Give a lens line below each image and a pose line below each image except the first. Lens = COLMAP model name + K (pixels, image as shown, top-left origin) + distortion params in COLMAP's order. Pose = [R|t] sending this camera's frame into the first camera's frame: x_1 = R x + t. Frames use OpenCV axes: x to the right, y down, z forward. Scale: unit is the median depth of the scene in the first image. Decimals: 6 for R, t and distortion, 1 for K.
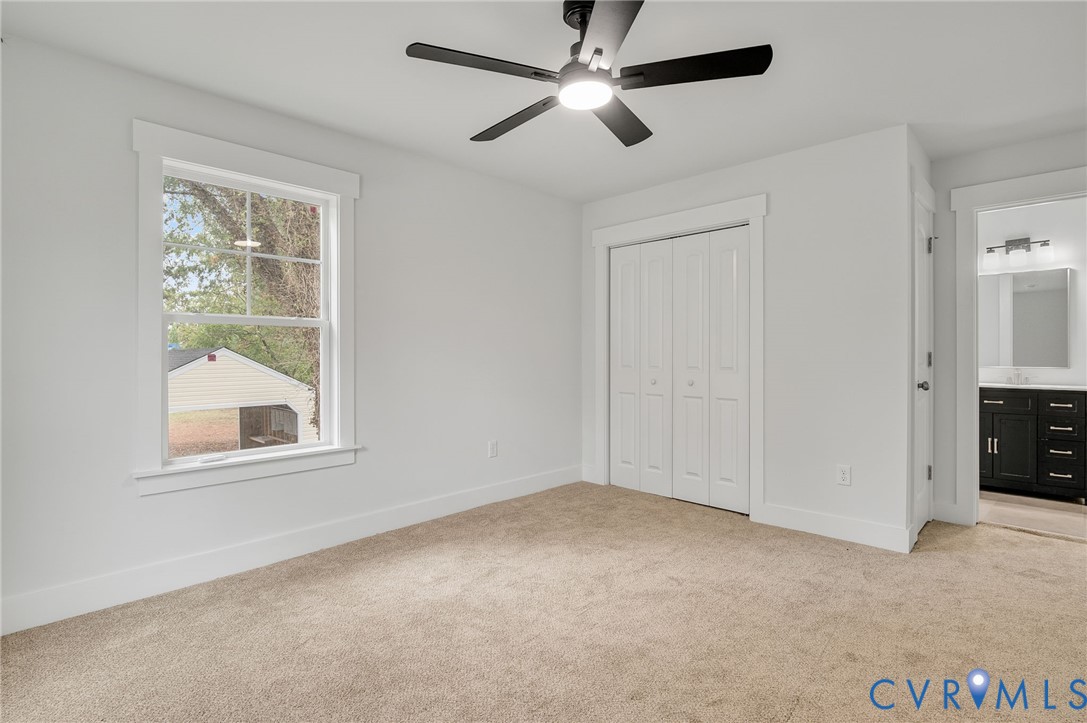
lens RADIAL K [[536.7, 0, 545.0], [0, 536.7, 359.1], [0, 0, 1]] dist [-0.001211, -0.000106]
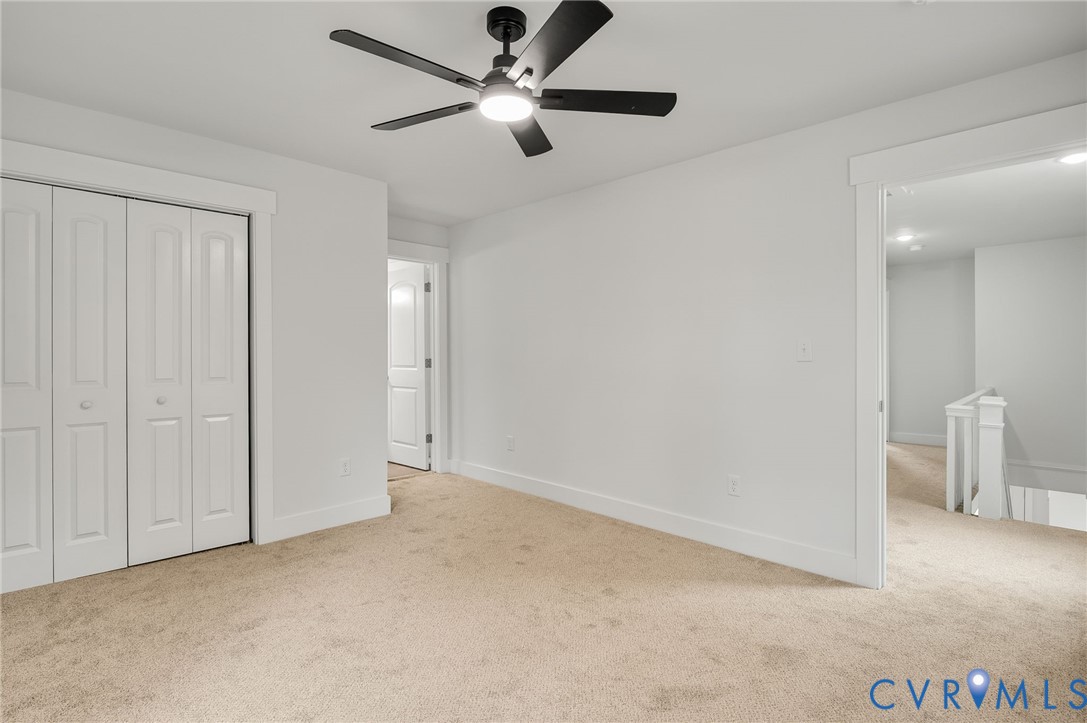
lens RADIAL K [[536.7, 0, 545.0], [0, 536.7, 359.1], [0, 0, 1]] dist [-0.001211, -0.000106]
pose [[0.008137, -0.006603, 0.999945, -0.592118], [0.004055, 0.999970, 0.006570, -0.020577], [-0.999959, 0.004001, 0.008163, 0.573871]]
